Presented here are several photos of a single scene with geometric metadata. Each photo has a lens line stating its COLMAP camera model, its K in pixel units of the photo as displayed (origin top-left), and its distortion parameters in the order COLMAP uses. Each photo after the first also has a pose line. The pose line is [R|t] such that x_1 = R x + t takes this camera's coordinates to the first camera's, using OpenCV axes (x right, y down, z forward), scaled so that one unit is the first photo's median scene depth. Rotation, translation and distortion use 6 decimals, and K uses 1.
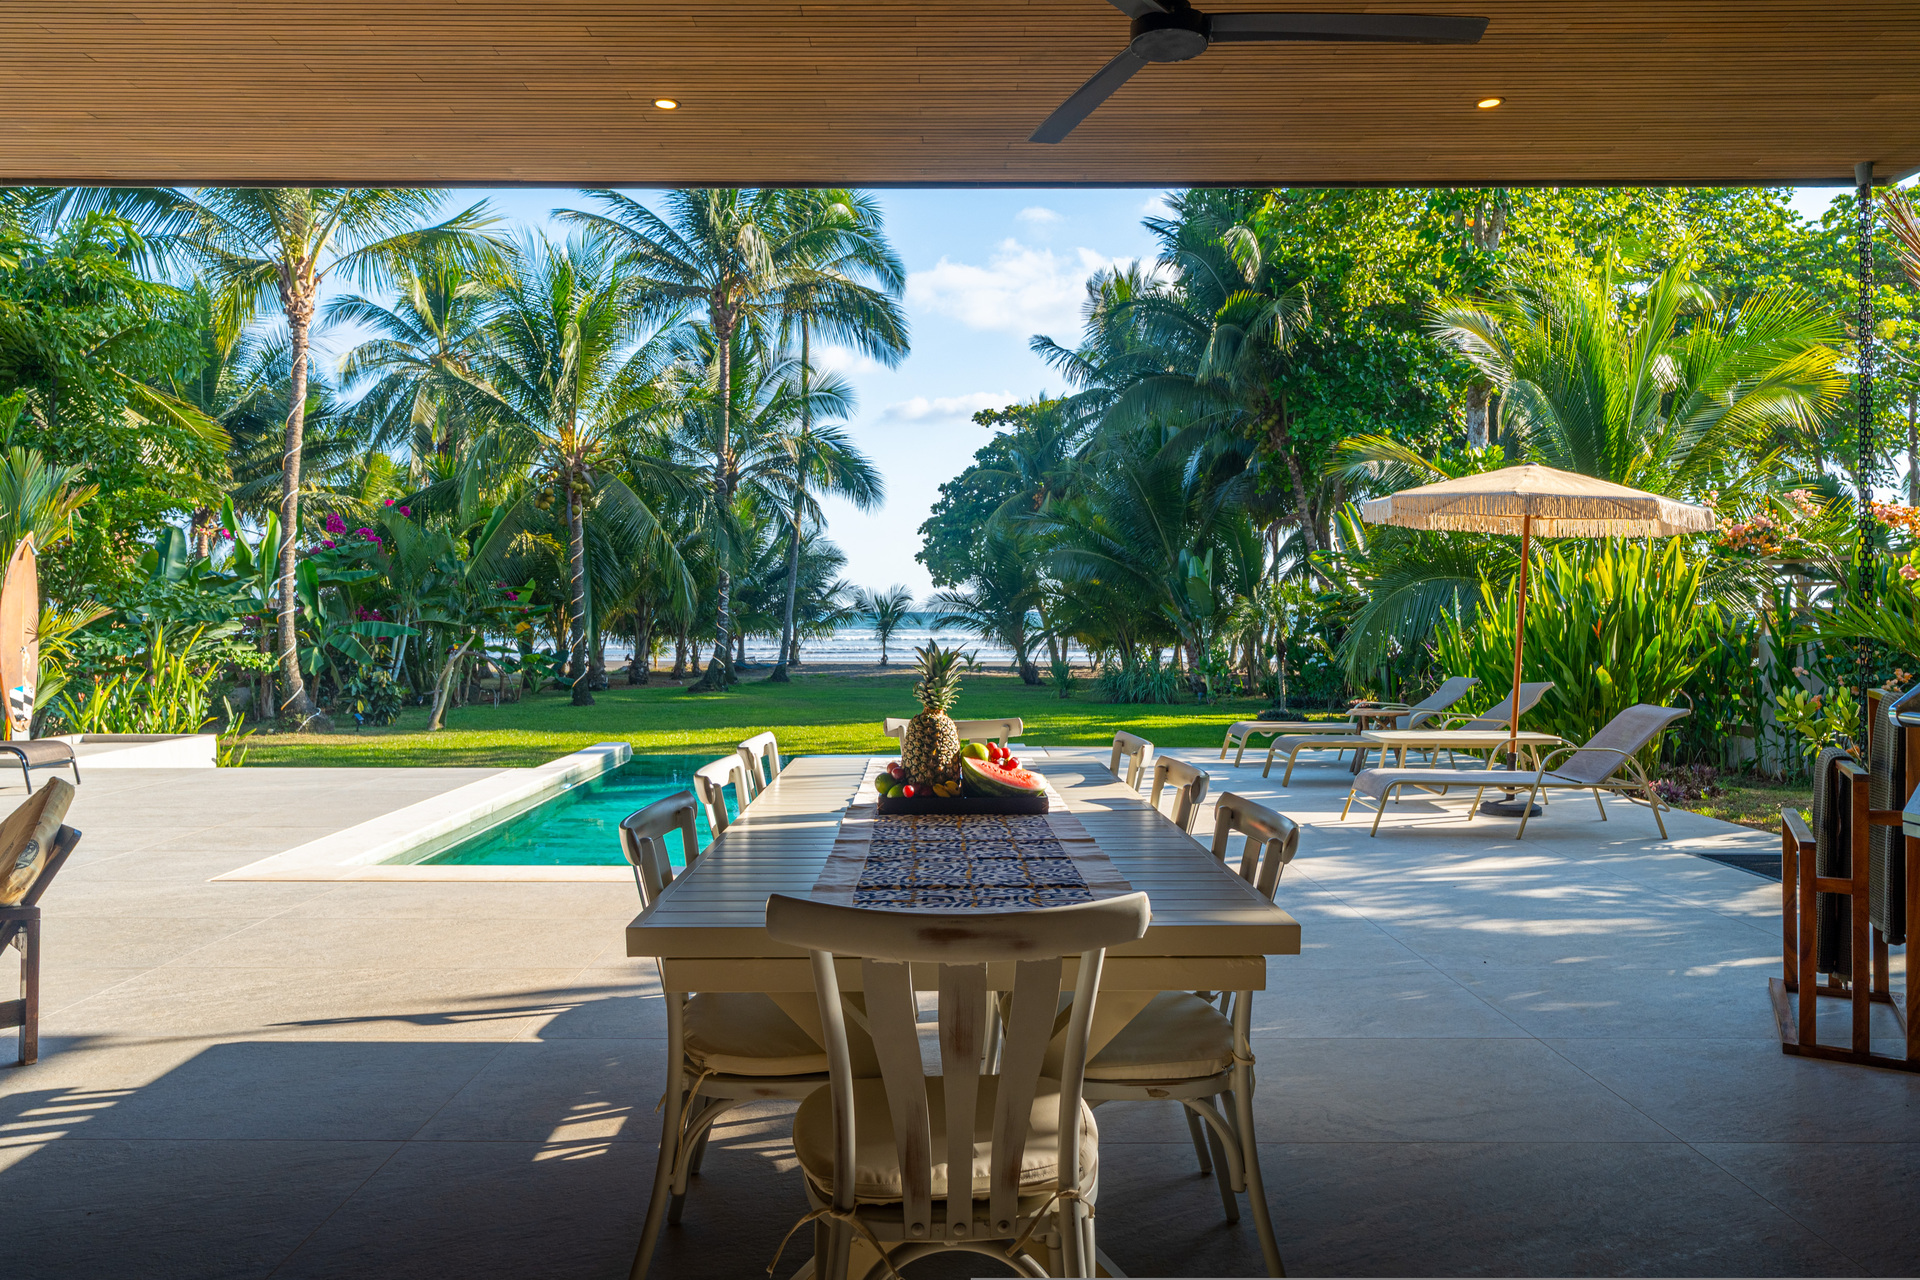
lens RADIAL K [[1385.5, 0, 946.5], [0, 1385.5, 633.2], [0, 0, 1]] dist [0.010203, -0.004224]
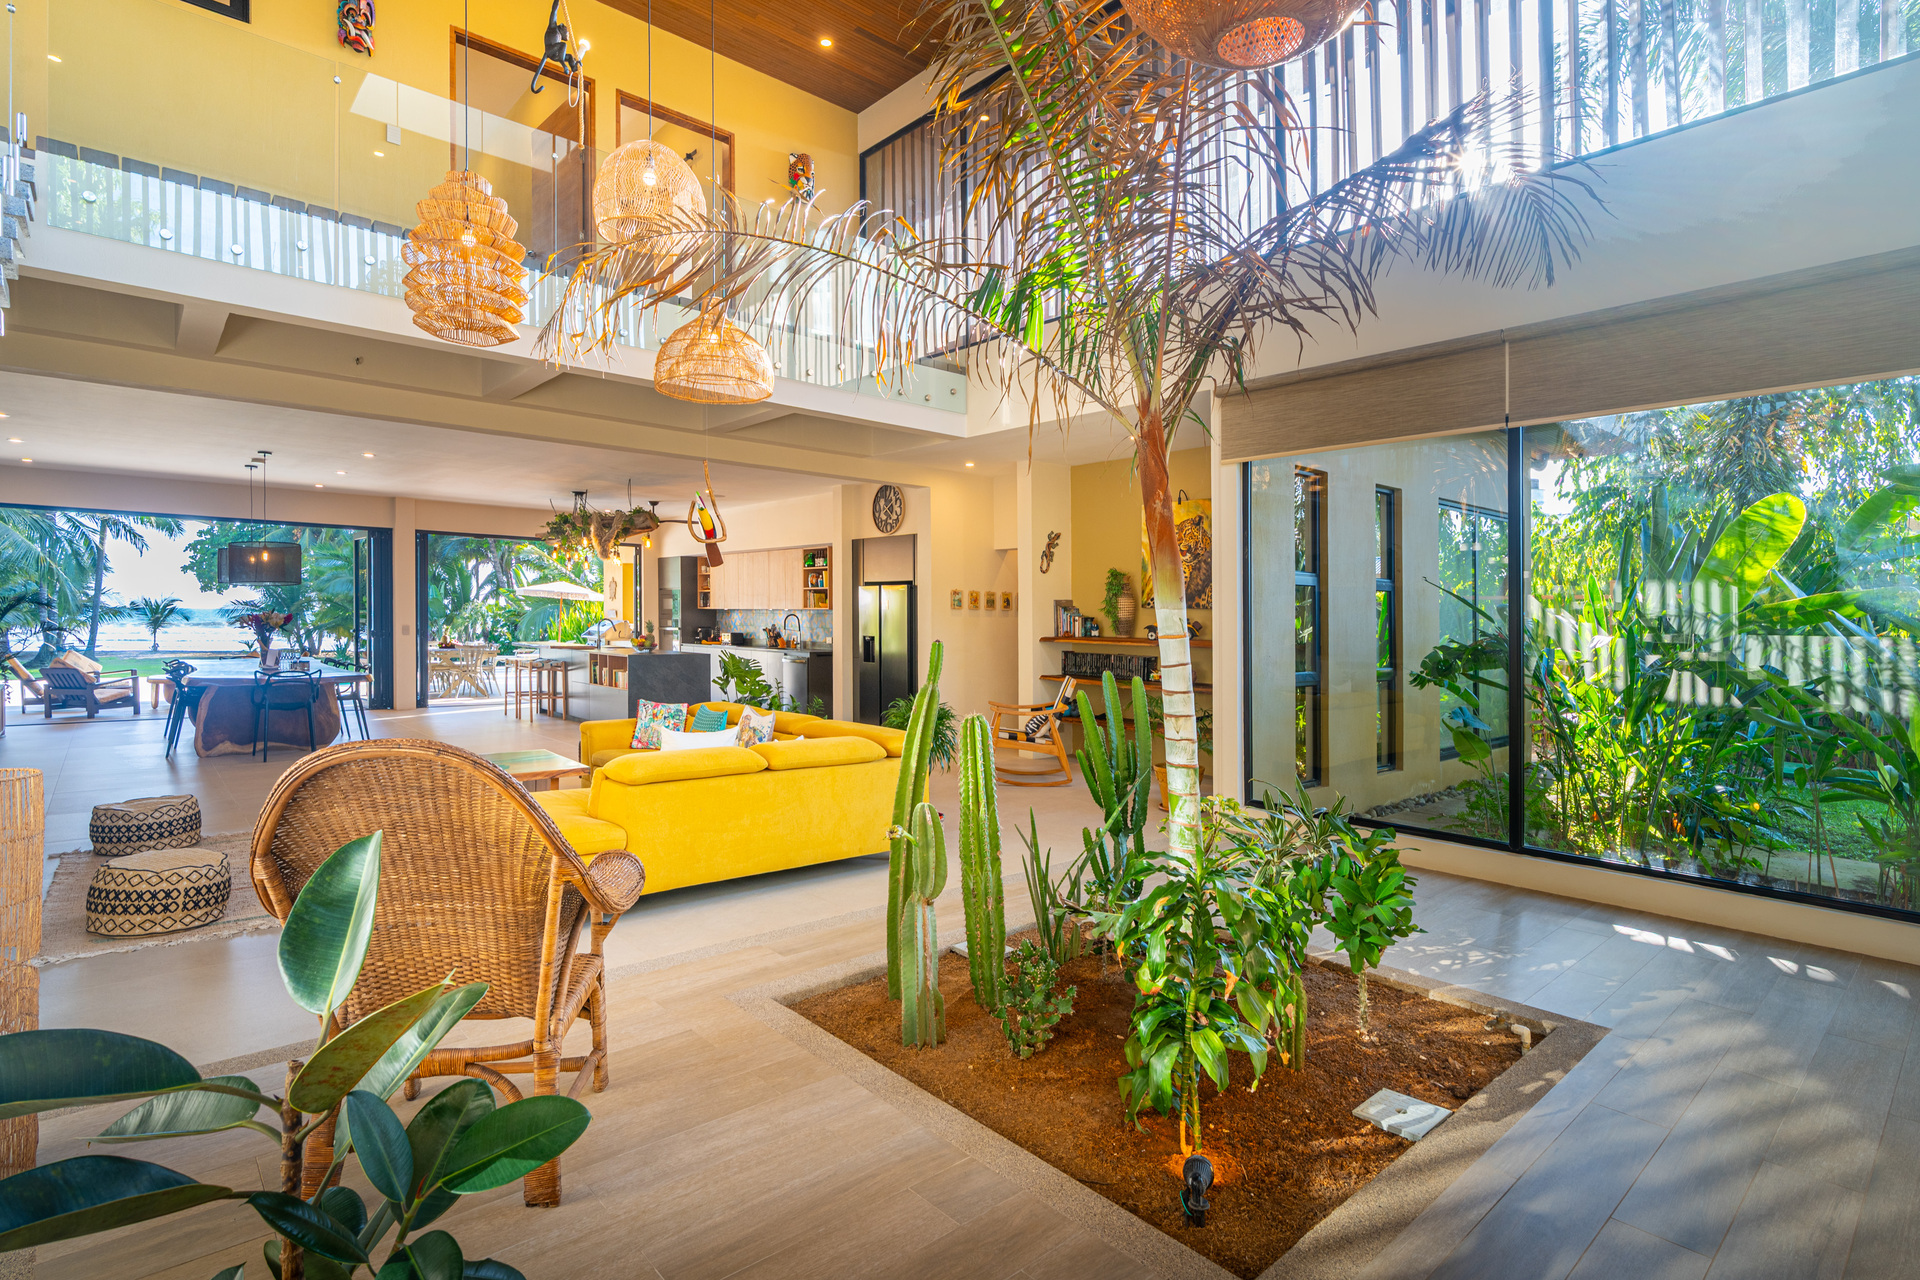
lens RADIAL K [[955.3, 0, 951.7], [0, 955.3, 641.9], [0, 0, 1]] dist [0.005785, 0.000279]
pose [[0.766429, -0.005385, 0.642307, -0.085576], [-0.003855, 0.999908, 0.012983, 0.000598], [-0.642318, -0.012426, 0.766337, -0.325472]]
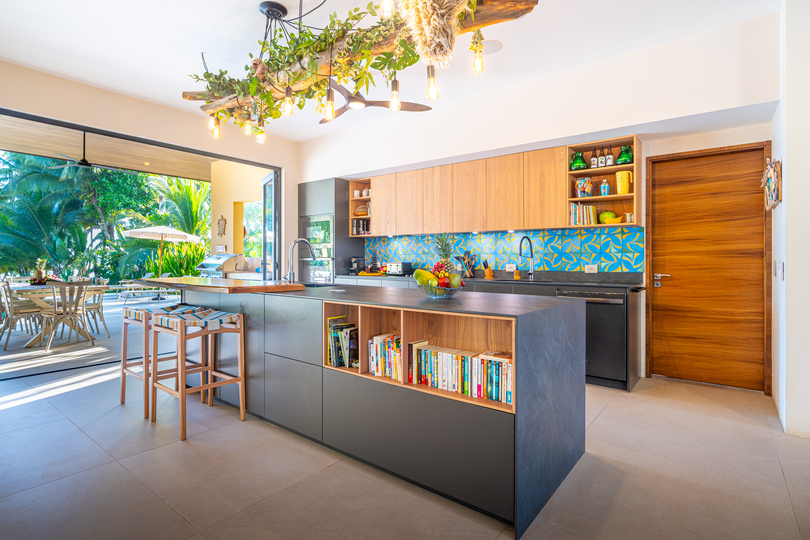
lens RADIAL K [[417.0, 0, 399.6], [0, 417.0, 263.7], [0, 0, 1]] dist [0.002371, 0.000348]
pose [[0.645212, -0.001349, 0.764003, -0.027550], [0.004620, 0.999987, -0.002135, 0.002628], [-0.763990, 0.004907, 0.645209, -0.100691]]
